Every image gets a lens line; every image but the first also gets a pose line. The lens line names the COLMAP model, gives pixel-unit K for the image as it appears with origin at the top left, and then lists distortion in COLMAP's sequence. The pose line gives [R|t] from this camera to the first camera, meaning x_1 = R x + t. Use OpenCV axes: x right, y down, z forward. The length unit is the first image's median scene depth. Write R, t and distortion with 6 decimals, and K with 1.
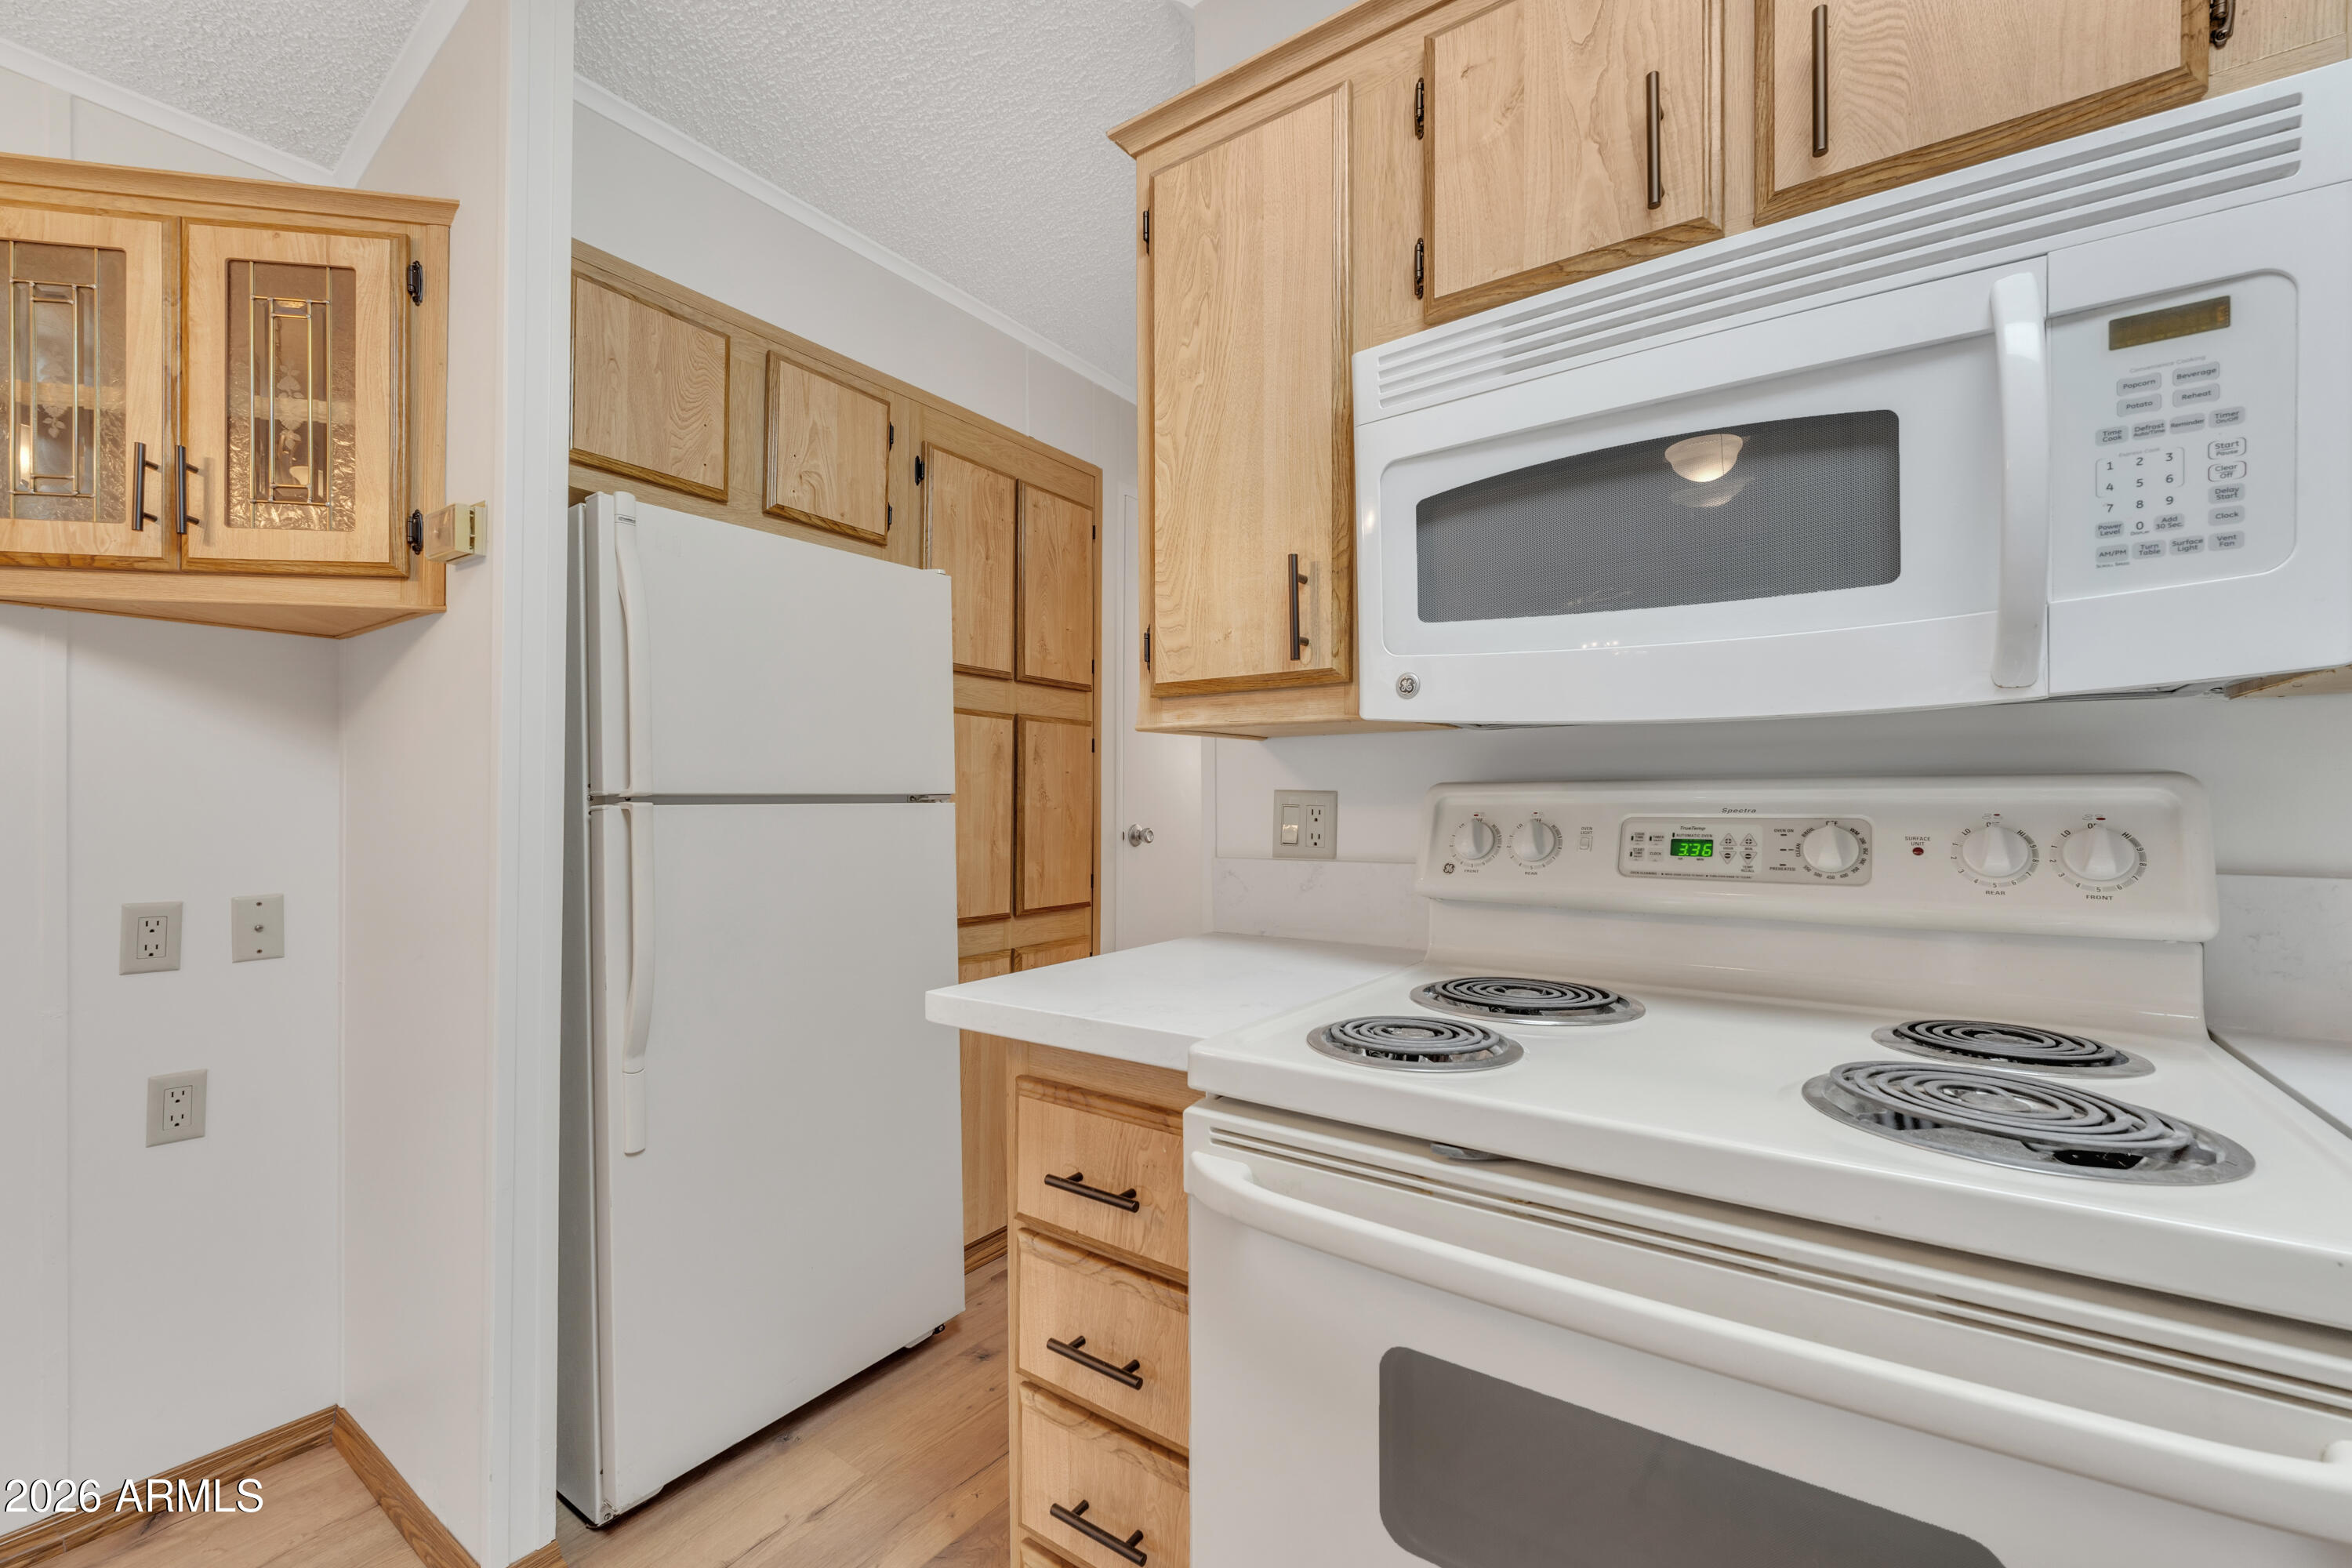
lens RADIAL K [[961.4, 0, 1170.2], [0, 961.4, 798.1], [0, 0, 1]] dist [-0.003465, -0.000445]
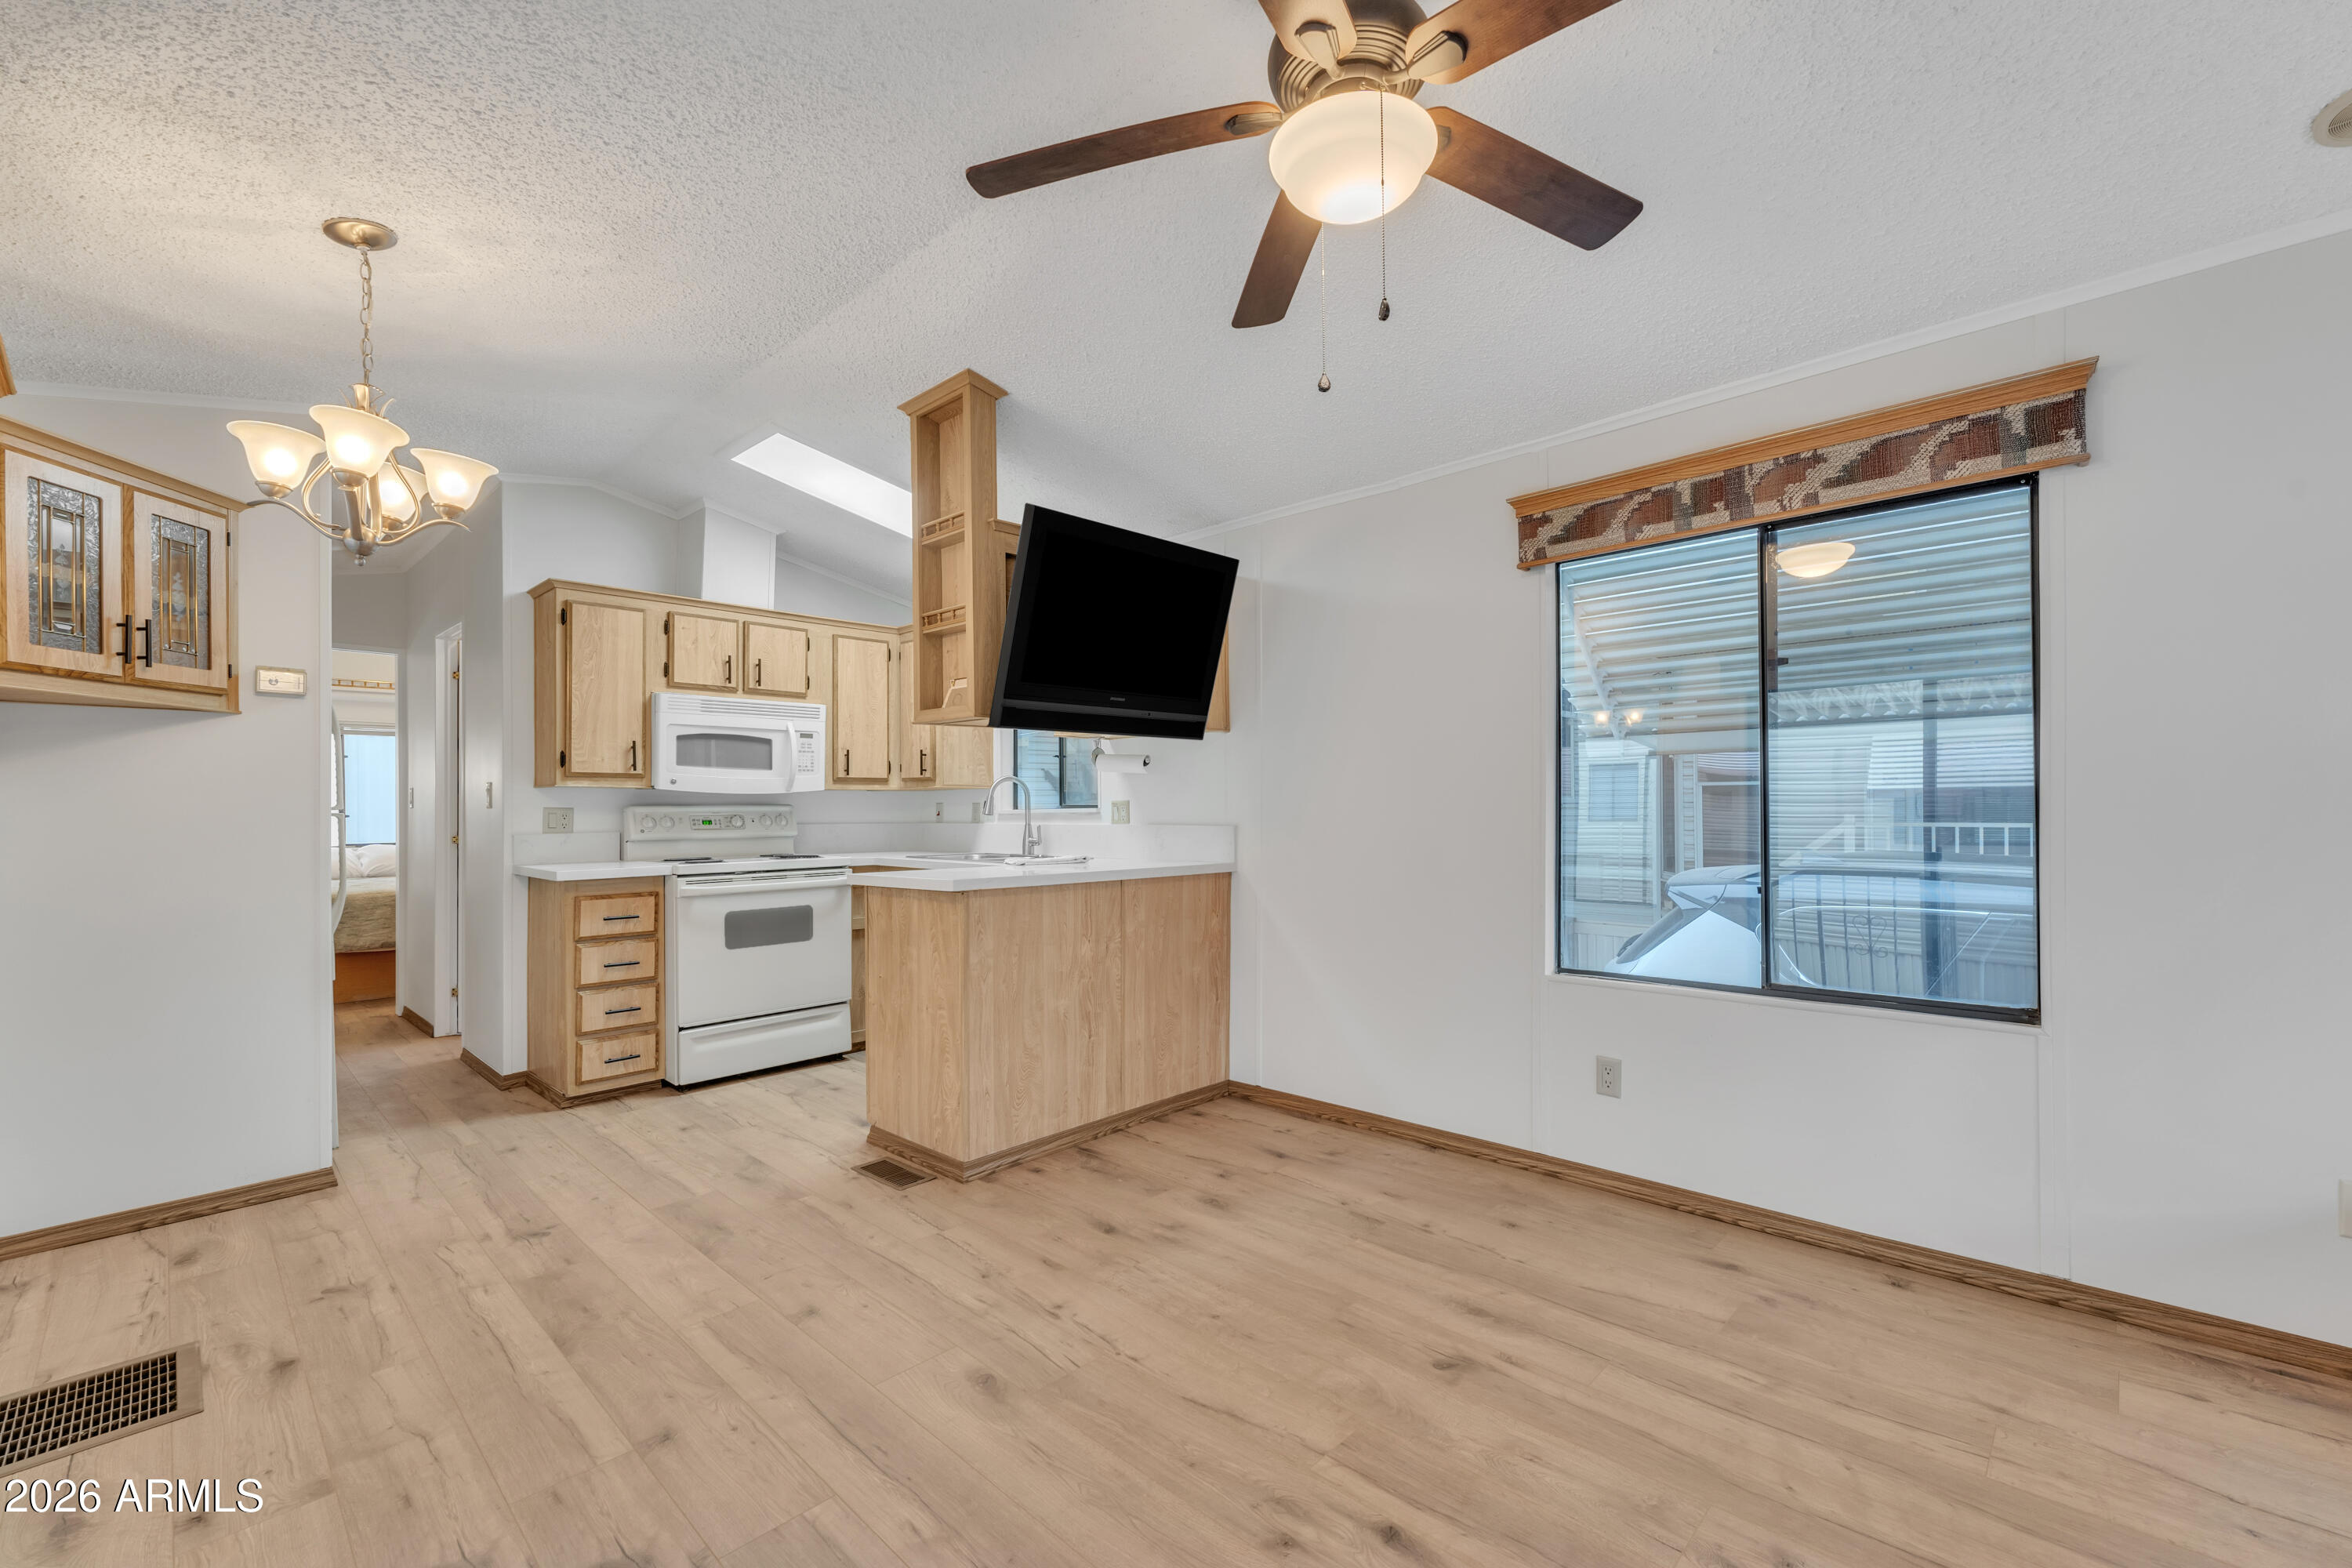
lens RADIAL K [[983.4, 0, 1179.9], [0, 983.4, 805.5], [0, 0, 1]] dist [-0.001617, -0.000856]
pose [[0.130943, 0.003234, 0.991385, -3.109223], [0.005859, 0.999975, -0.004036, 0.009138], [-0.991373, 0.006337, 0.130920, -1.417057]]
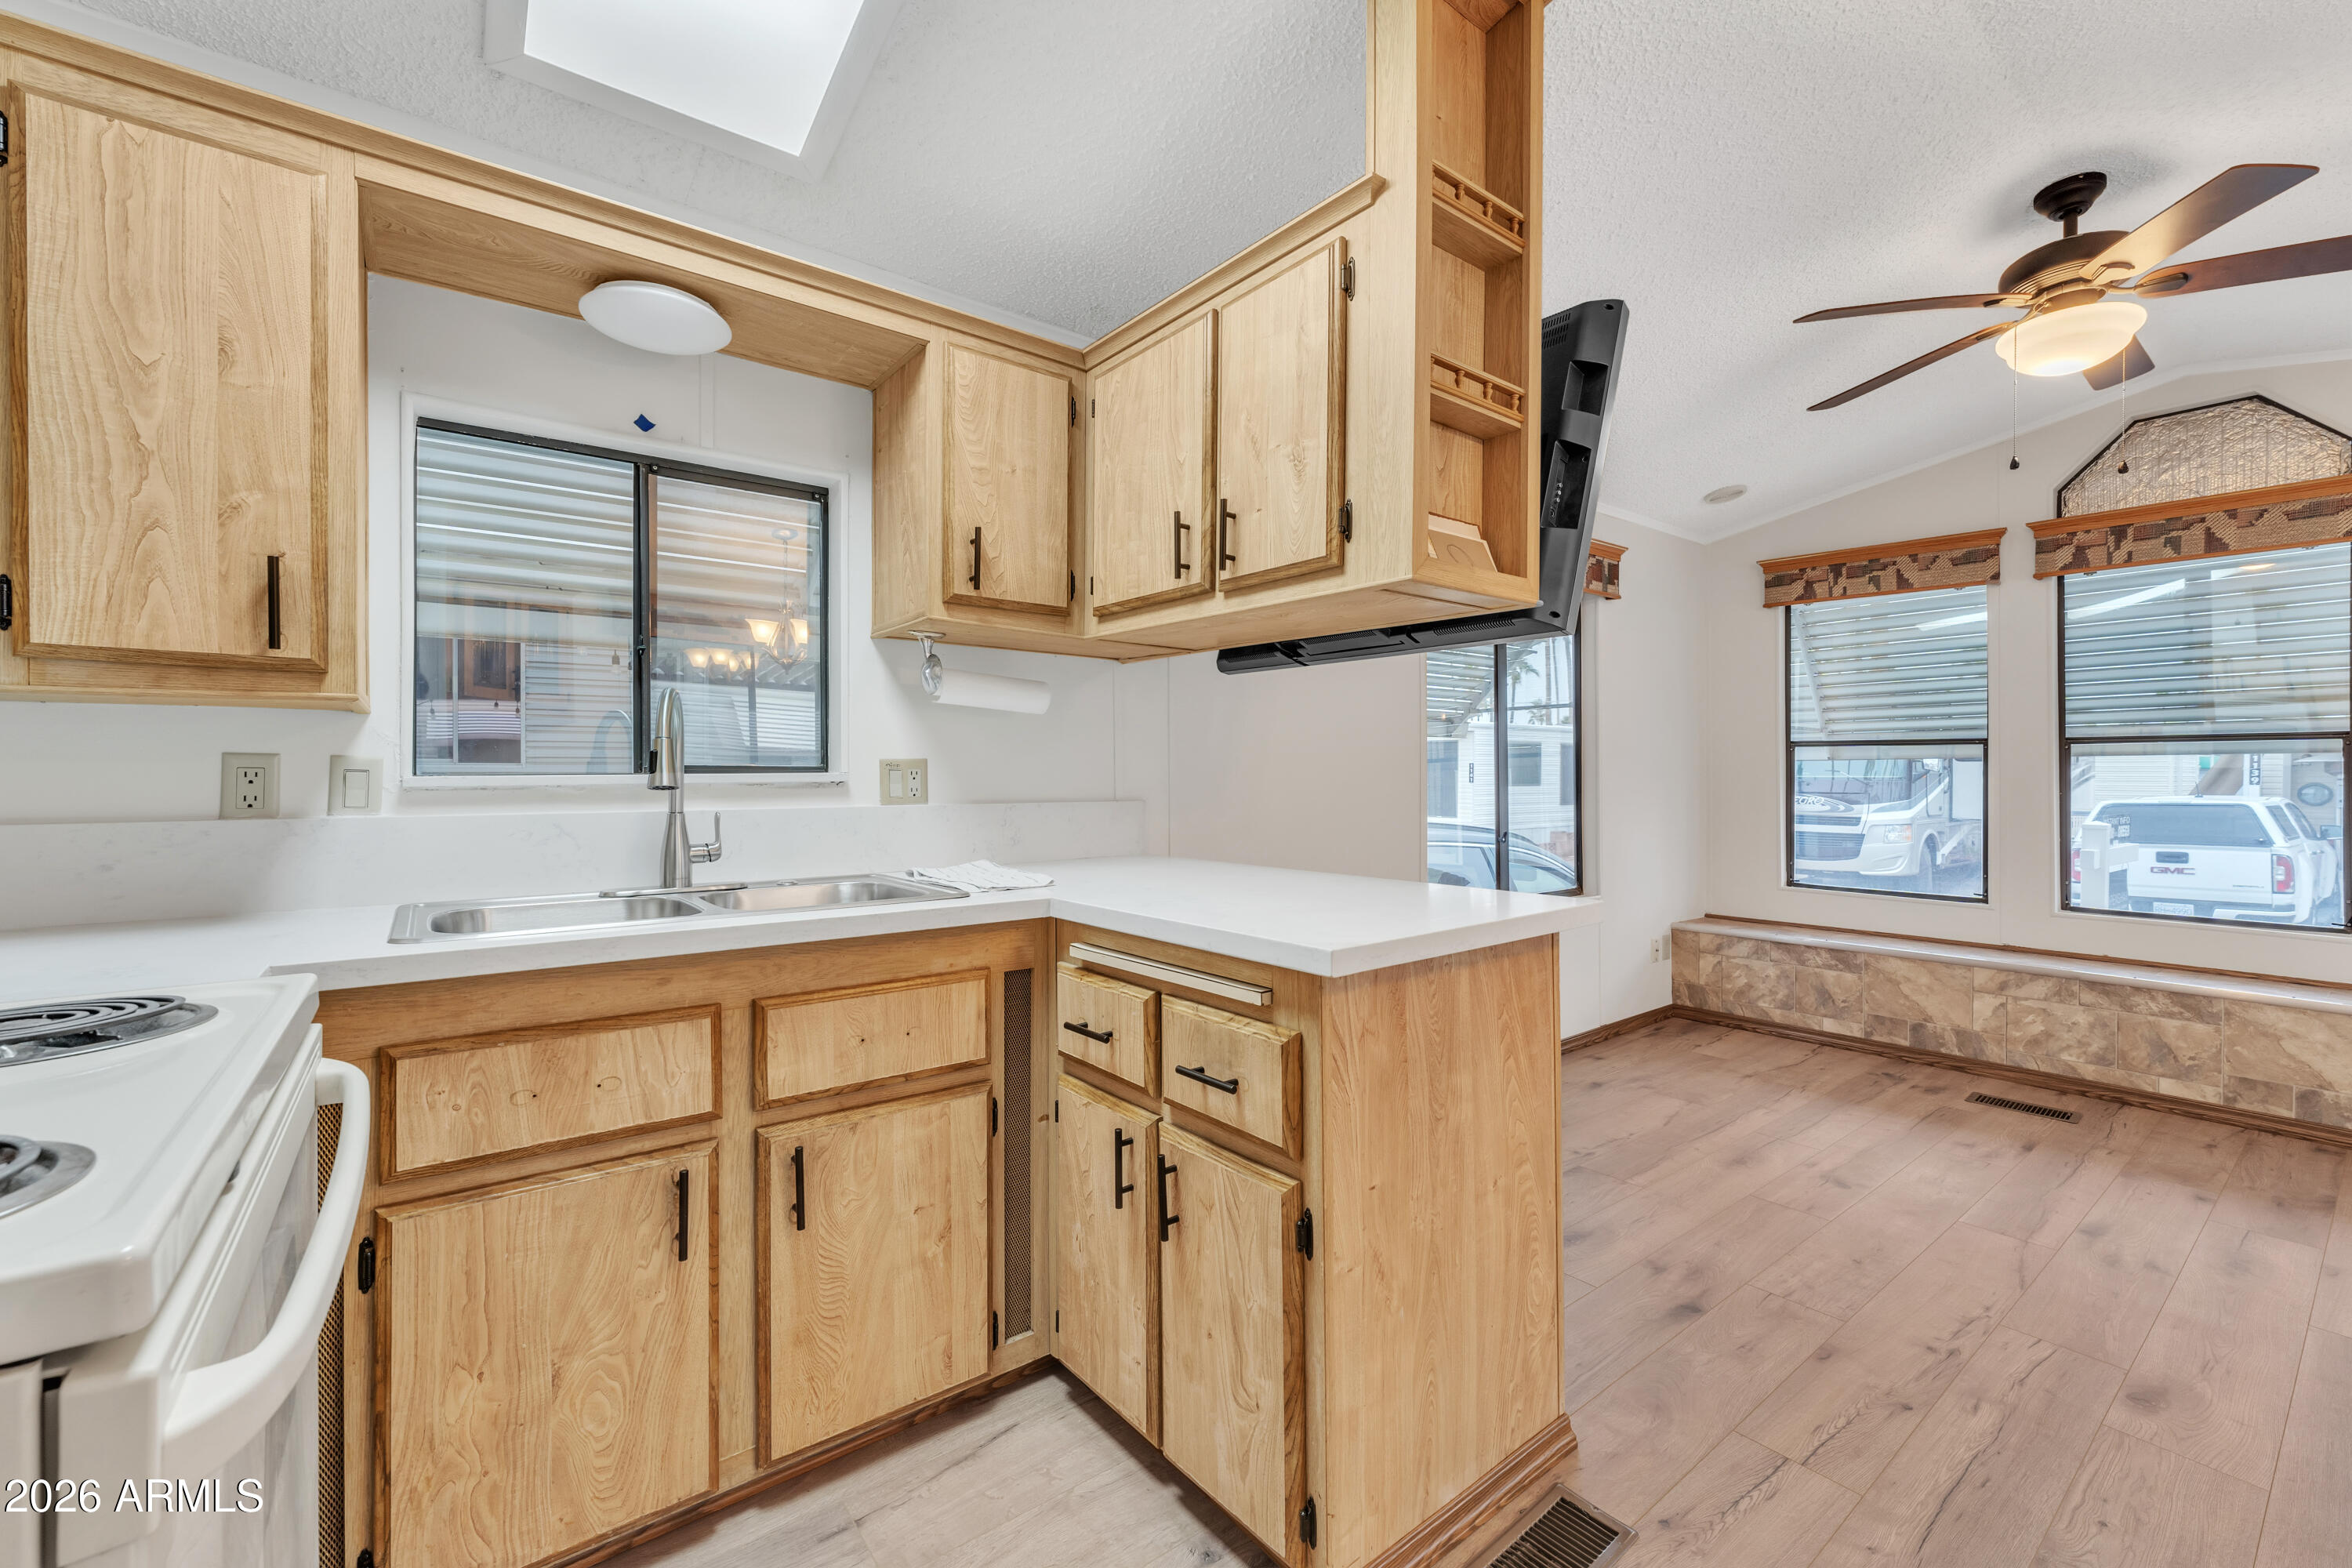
lens RADIAL K [[956.5, 0, 1175.9], [0, 956.5, 780.0], [0, 0, 1]] dist [-0.003475, -0.000735]
pose [[-0.958743, 0.000851, 0.284273, -0.474053], [0.001982, 0.999991, 0.003692, 0.009266], [-0.284267, 0.004103, -0.958736, 0.971635]]
